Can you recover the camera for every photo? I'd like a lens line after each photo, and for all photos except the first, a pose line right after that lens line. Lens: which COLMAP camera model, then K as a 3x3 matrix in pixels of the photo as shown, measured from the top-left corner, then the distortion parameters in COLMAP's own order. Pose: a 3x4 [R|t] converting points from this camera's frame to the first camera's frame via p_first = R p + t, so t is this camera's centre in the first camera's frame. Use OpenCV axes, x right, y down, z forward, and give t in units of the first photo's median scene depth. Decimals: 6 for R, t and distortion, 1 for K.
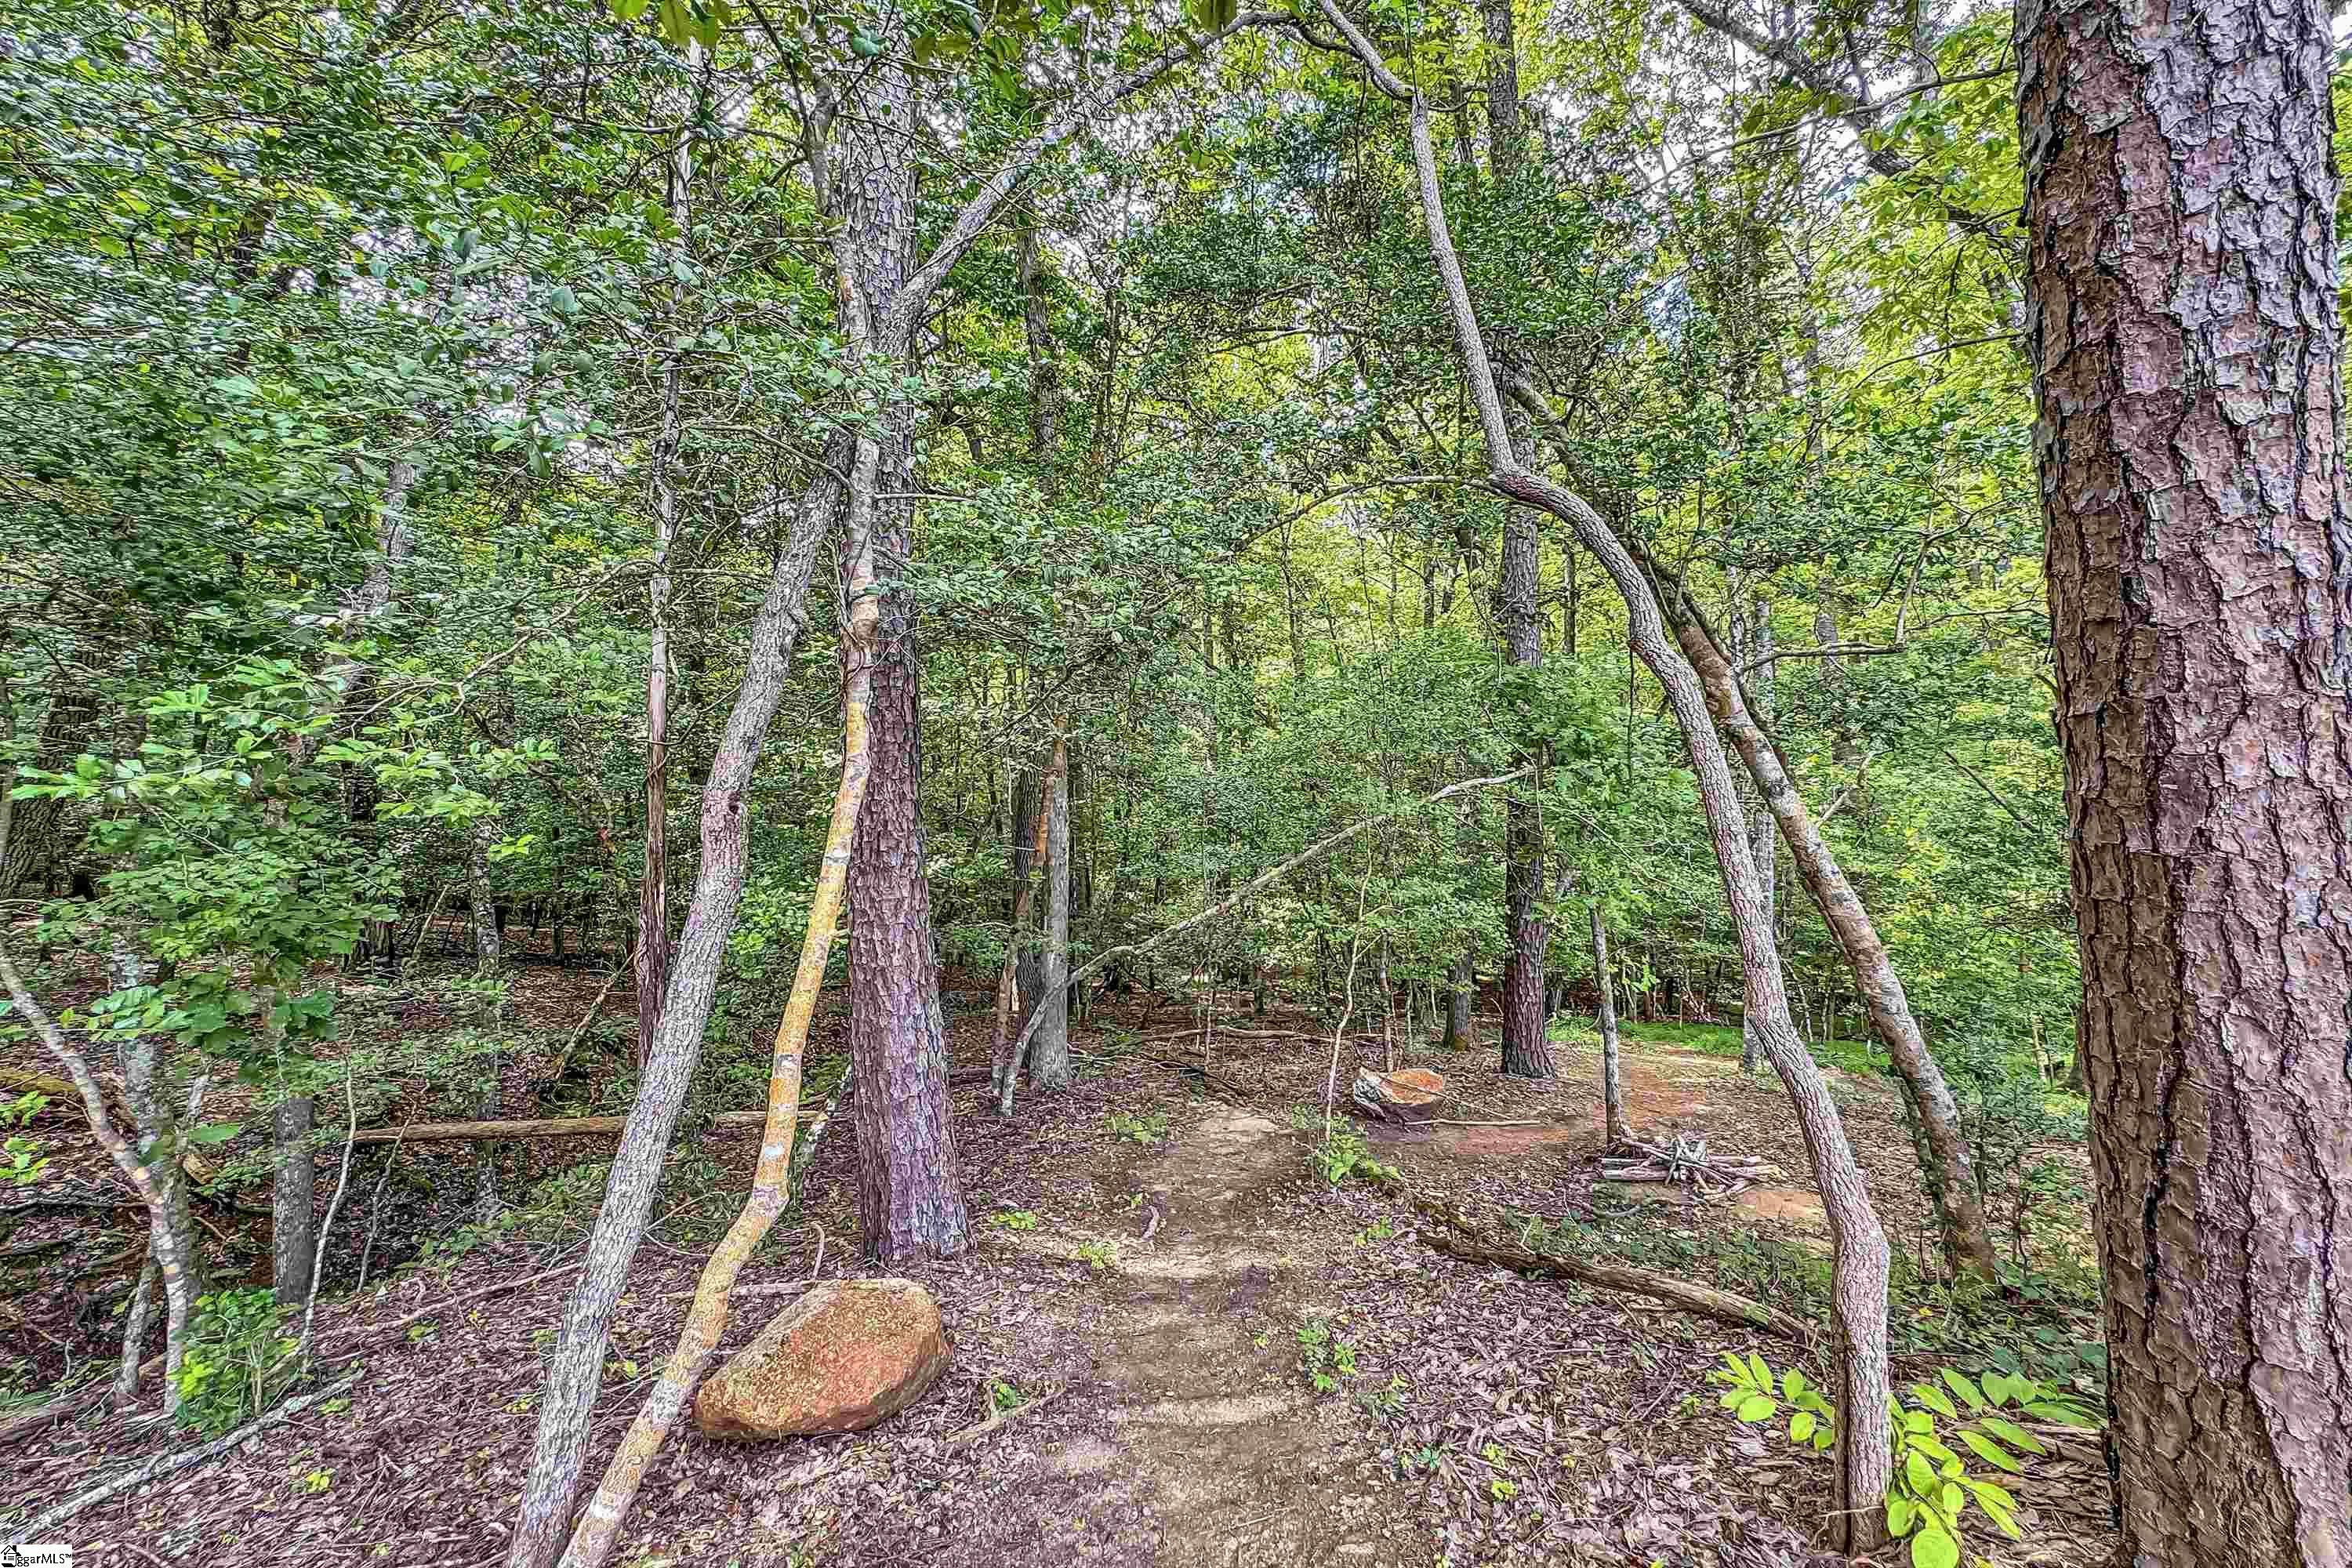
lens RADIAL K [[939.9, 0, 1176.0], [0, 939.9, 784.0], [0, 0, 1]] dist [-0.000048, -0.000085]
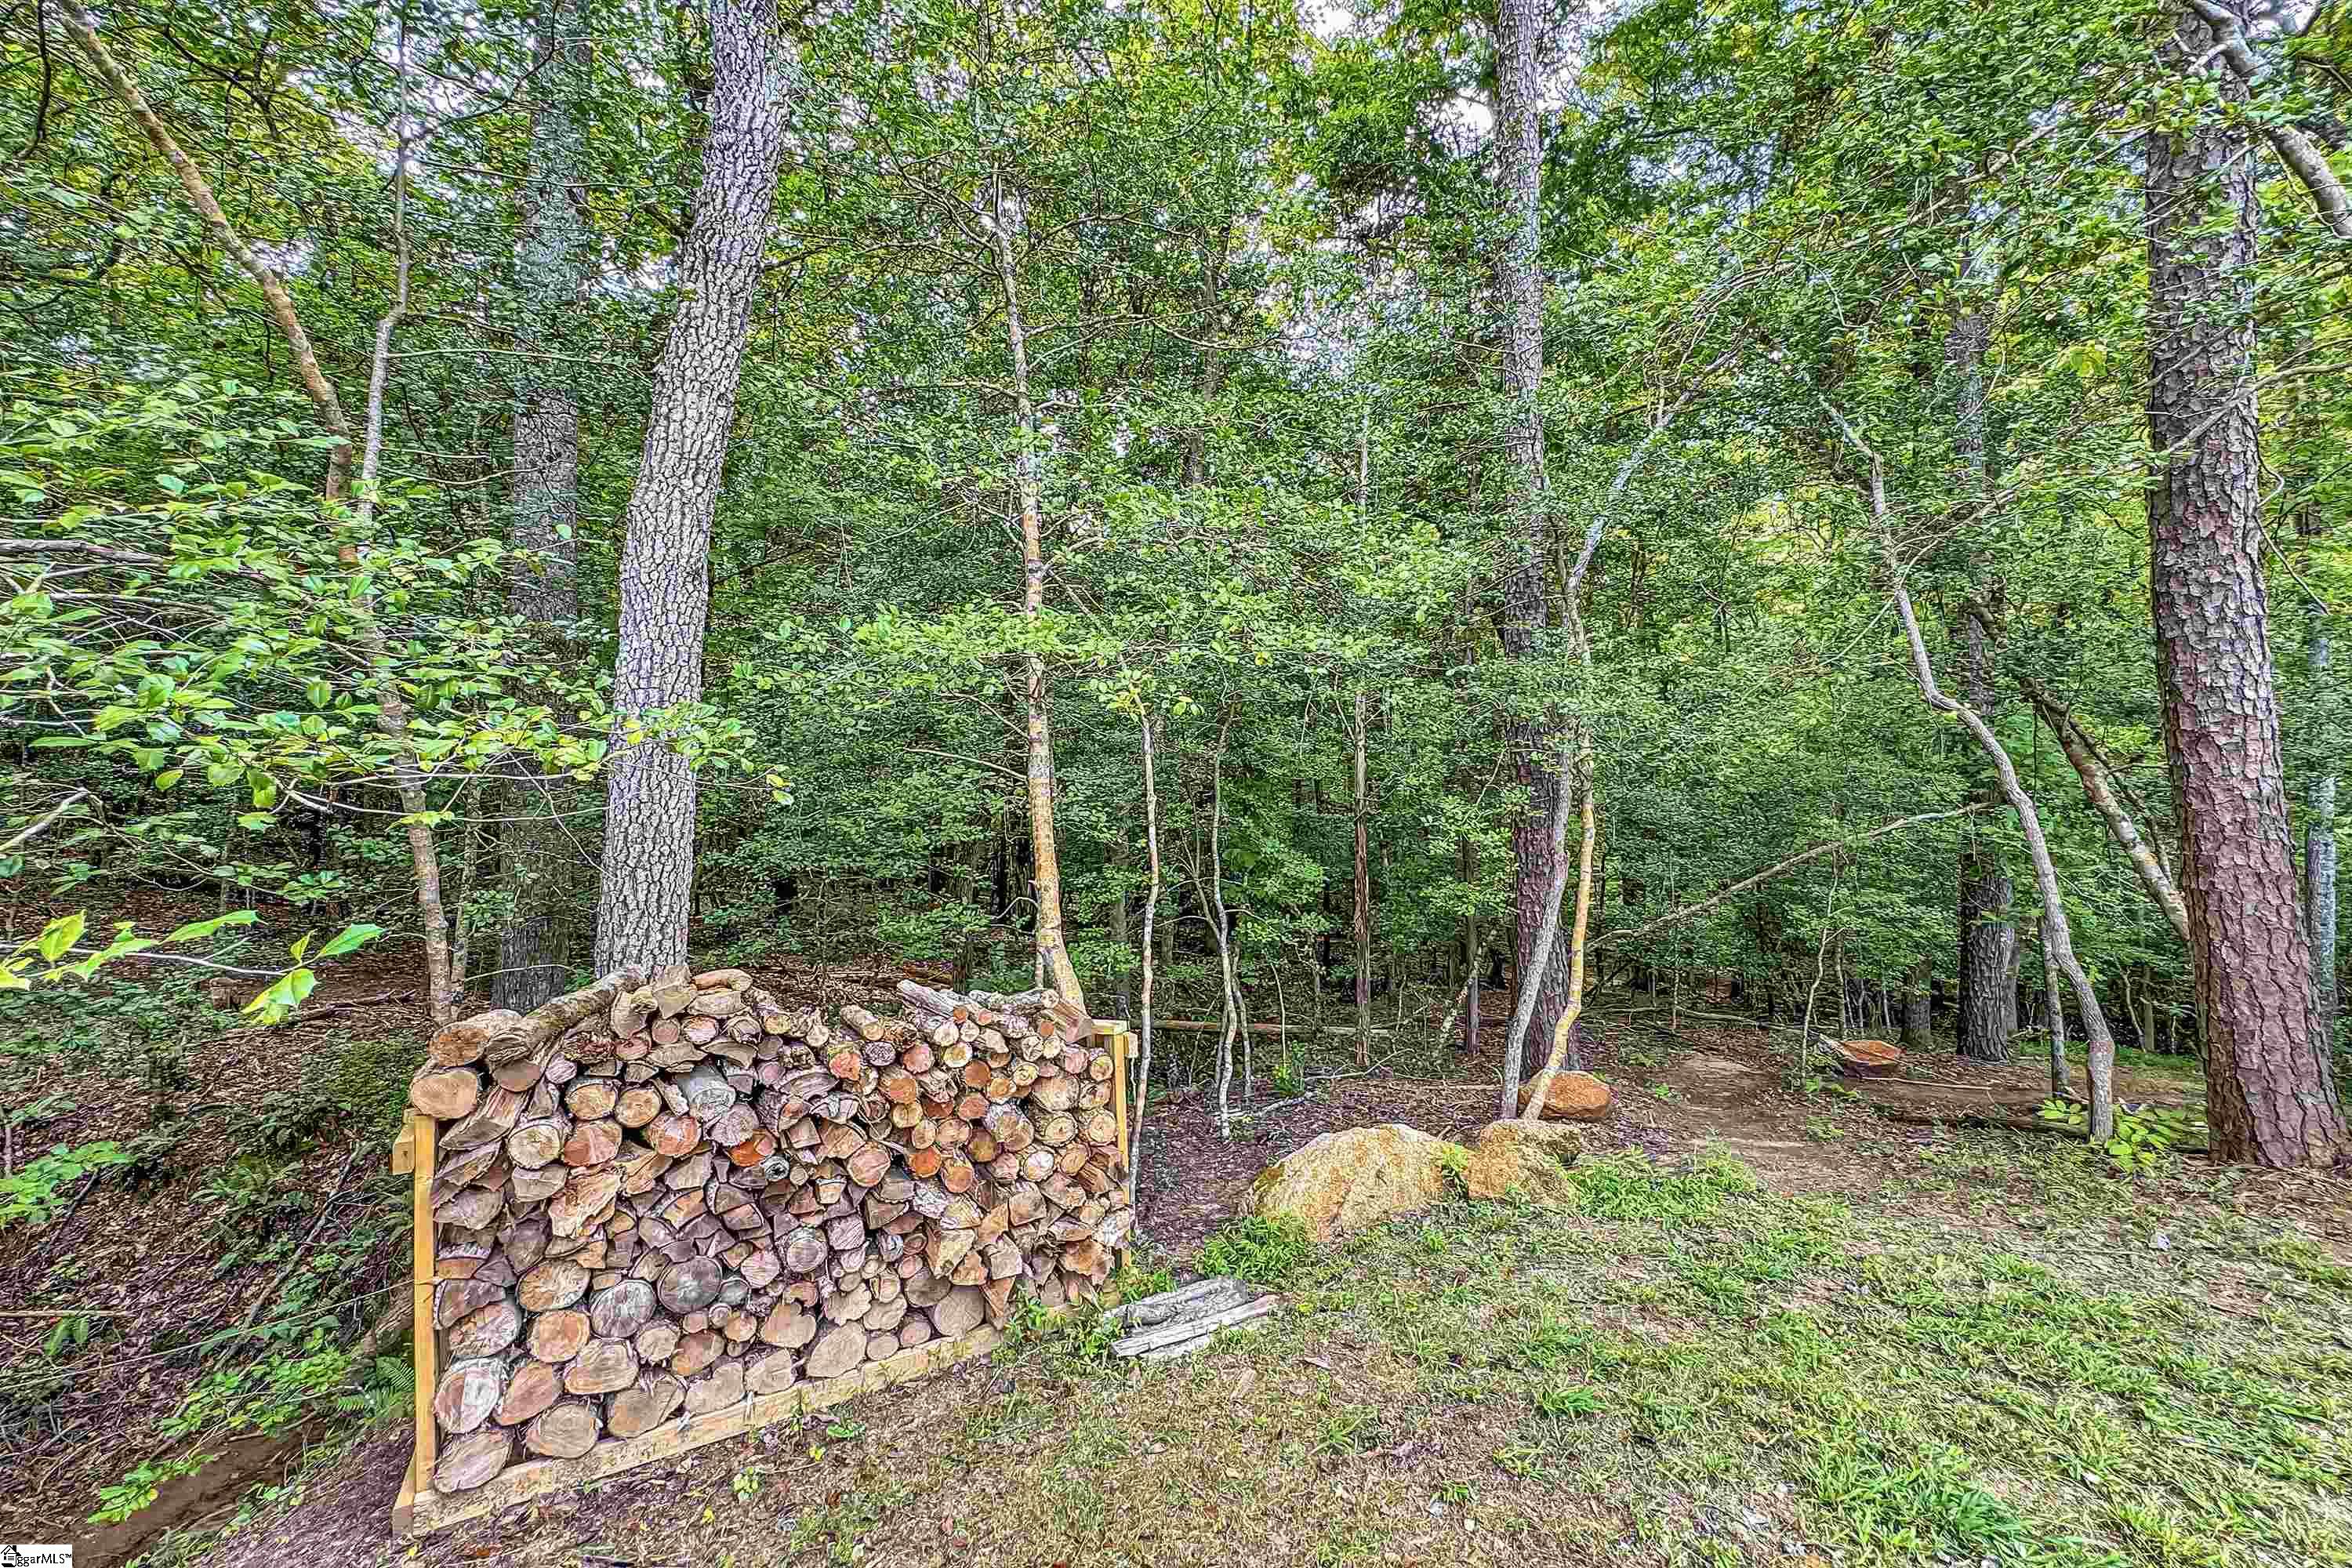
lens RADIAL K [[939.9, 0, 1176.0], [0, 939.9, 784.0], [0, 0, 1]] dist [-0.000048, -0.000085]
pose [[0.929265, -0.006360, -0.369358, -0.794241], [0.007566, 0.999970, 0.001818, -0.278545], [0.369335, -0.004484, 0.929285, -2.840861]]
